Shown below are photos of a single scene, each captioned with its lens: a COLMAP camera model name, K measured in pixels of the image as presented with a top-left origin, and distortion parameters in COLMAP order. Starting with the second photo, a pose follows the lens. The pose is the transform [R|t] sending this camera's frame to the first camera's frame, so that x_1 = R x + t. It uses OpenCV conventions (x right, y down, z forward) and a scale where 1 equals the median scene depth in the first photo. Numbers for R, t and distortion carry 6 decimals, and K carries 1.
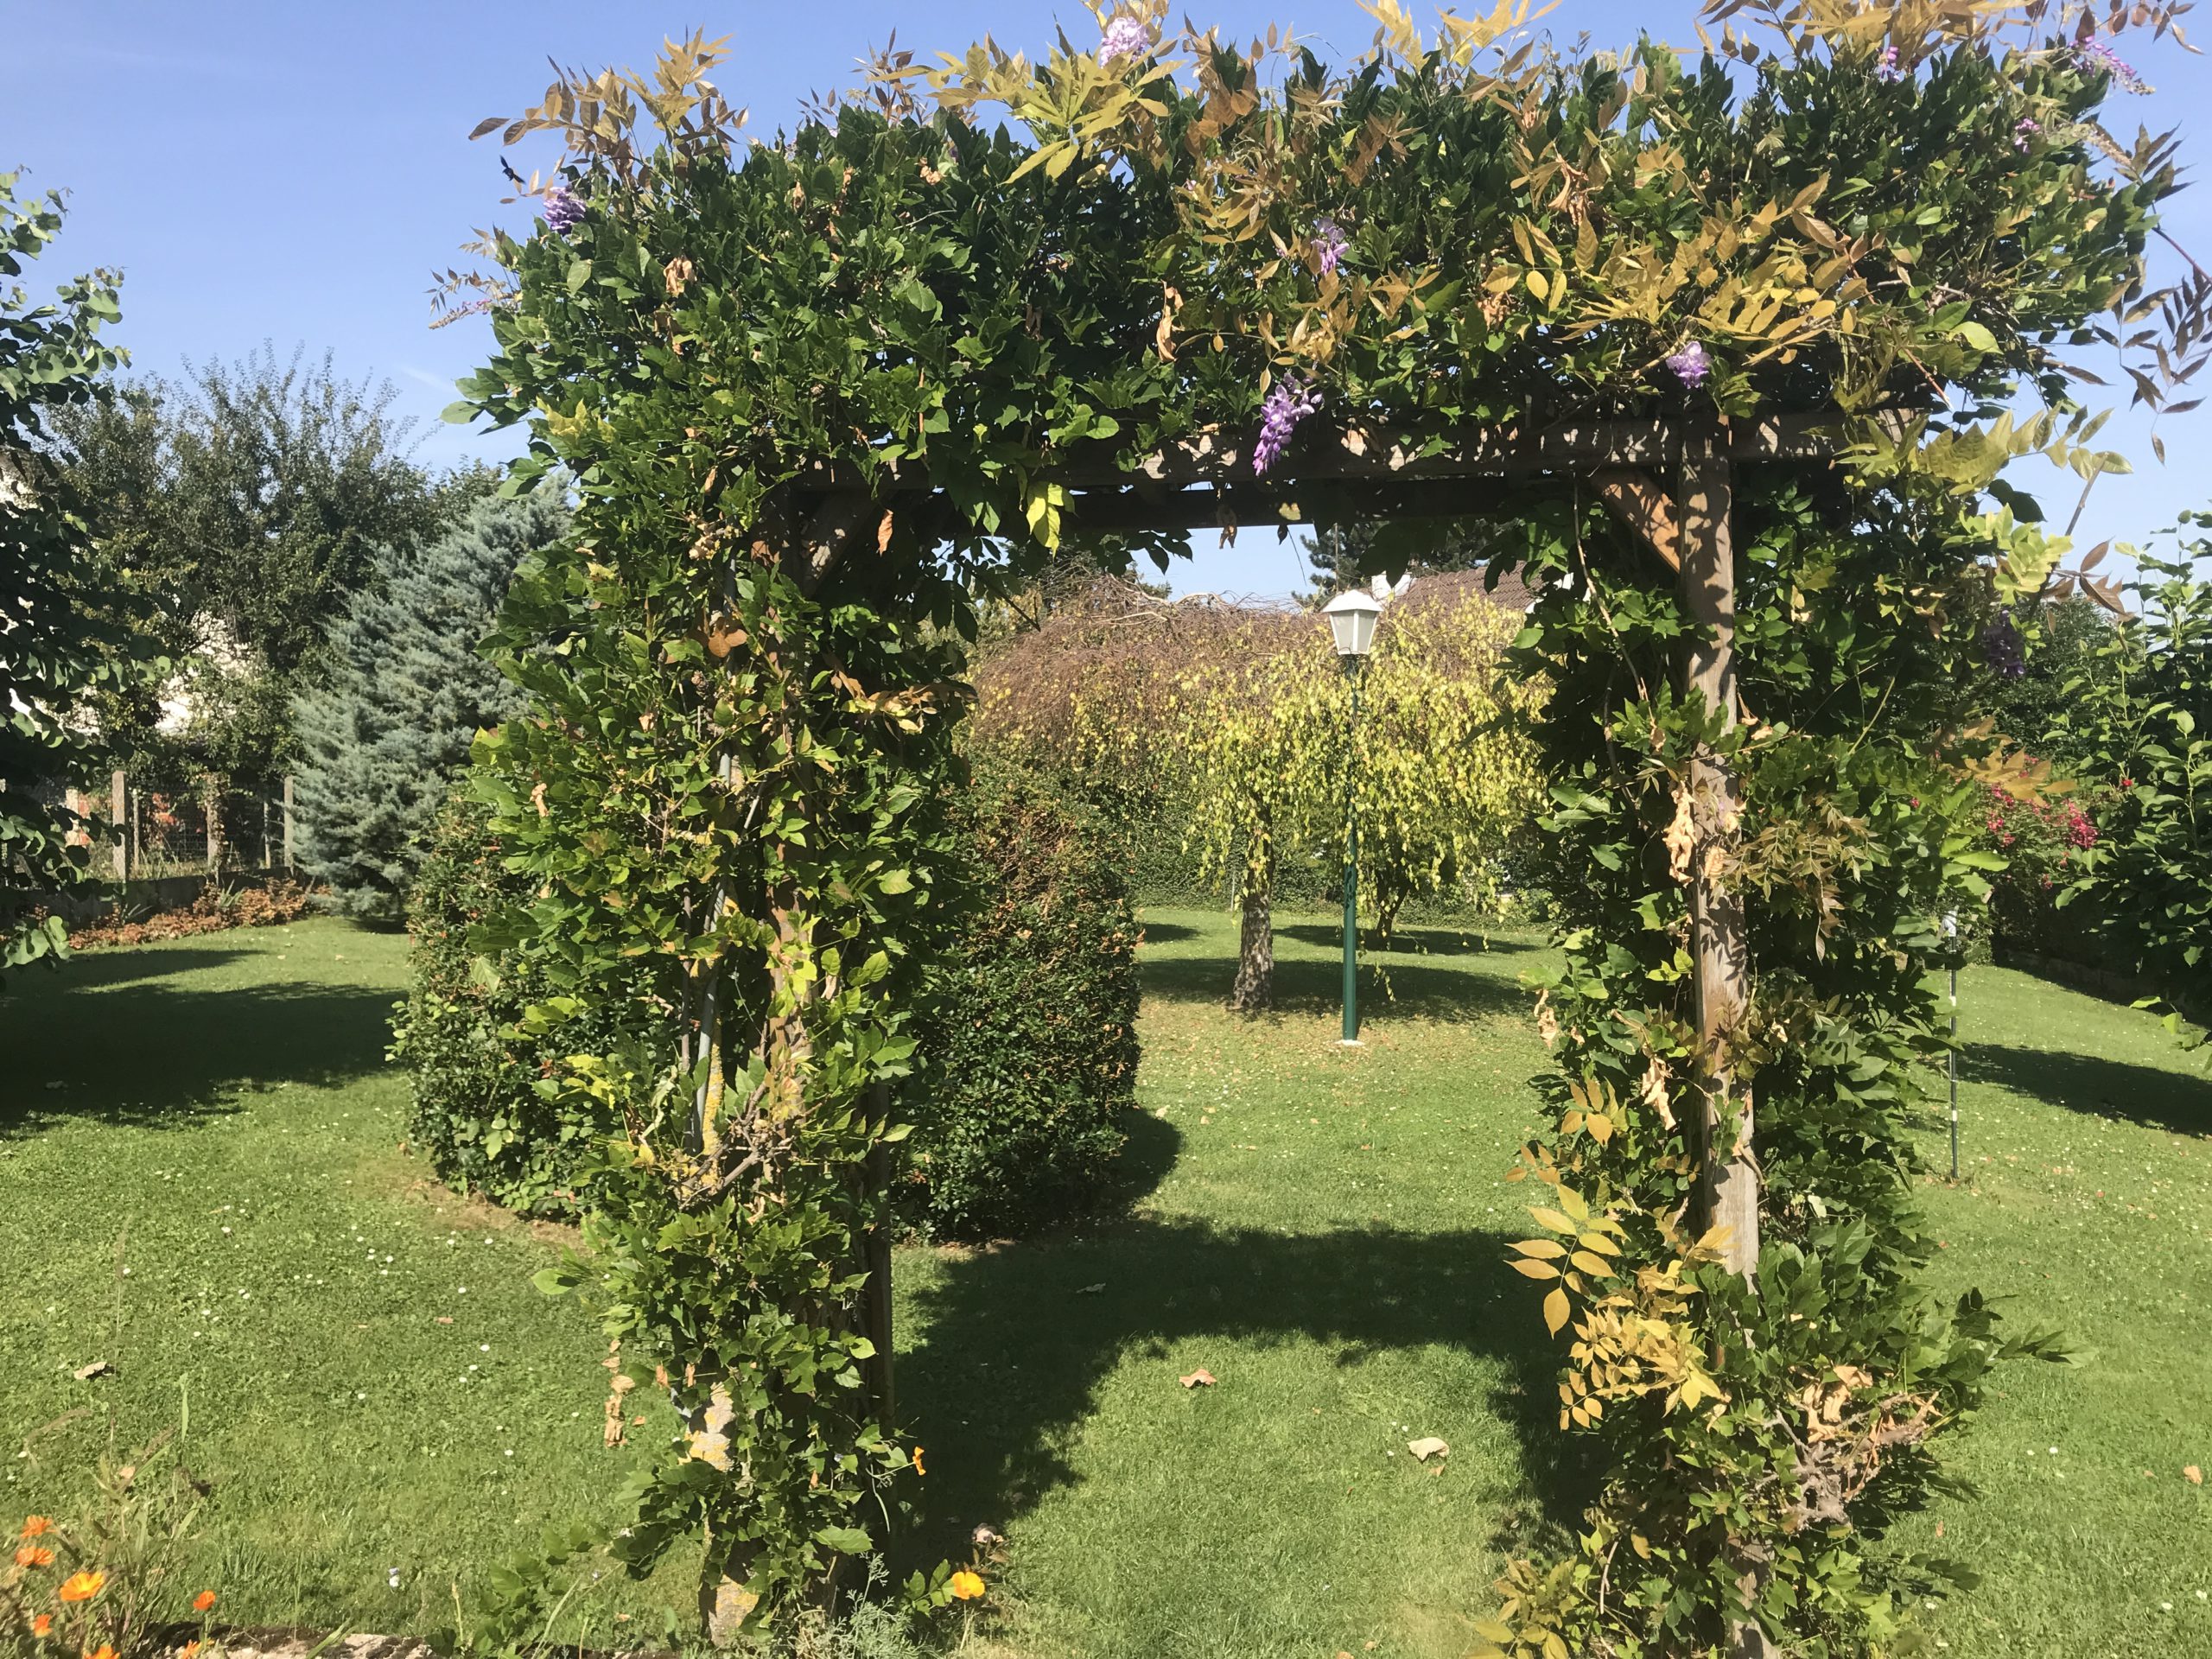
lens RADIAL K [[1767.4, 0, 1106.0], [0, 1767.4, 829.5], [0, 0, 1]] dist [0.117176, -0.006018]
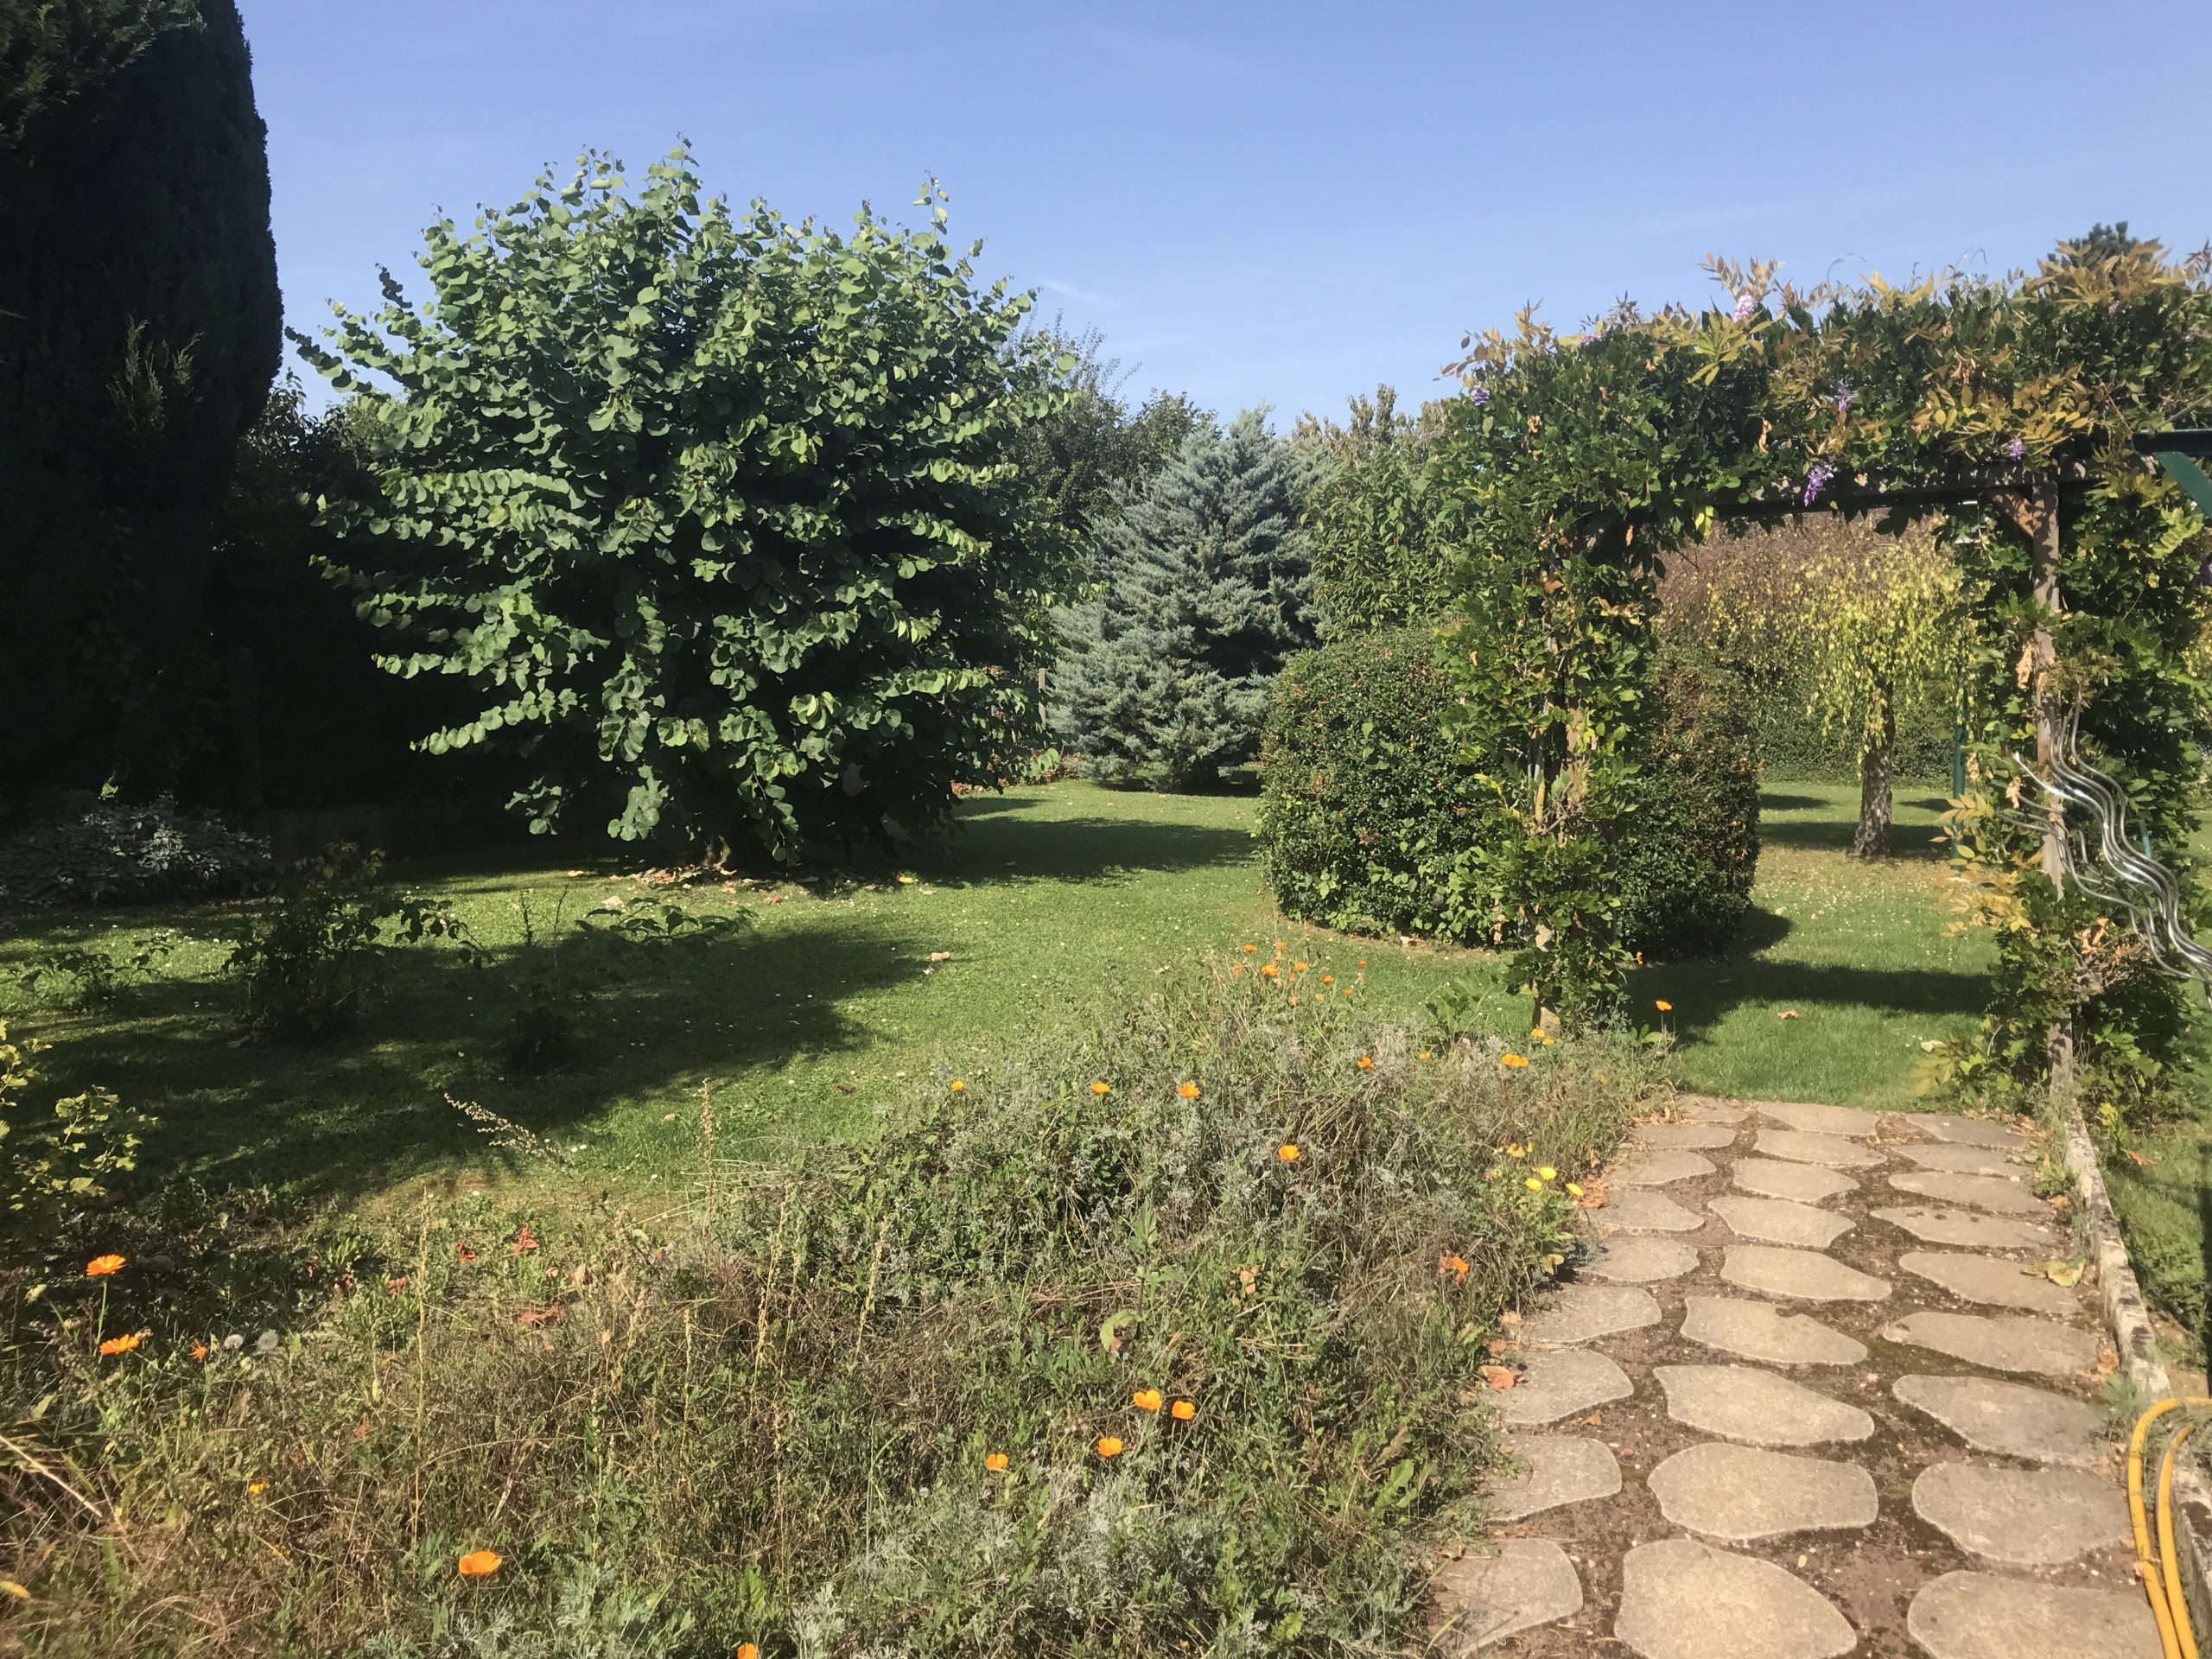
lens RADIAL K [[1814.4, 0, 1045.9], [0, 1814.4, 822.6], [0, 0, 1]] dist [-0.001959, -0.074137]
pose [[0.933880, 0.013491, -0.357332, 0.007287], [0.006663, 0.998458, 0.055111, 0.048025], [0.357524, -0.053848, 0.932350, -1.072402]]
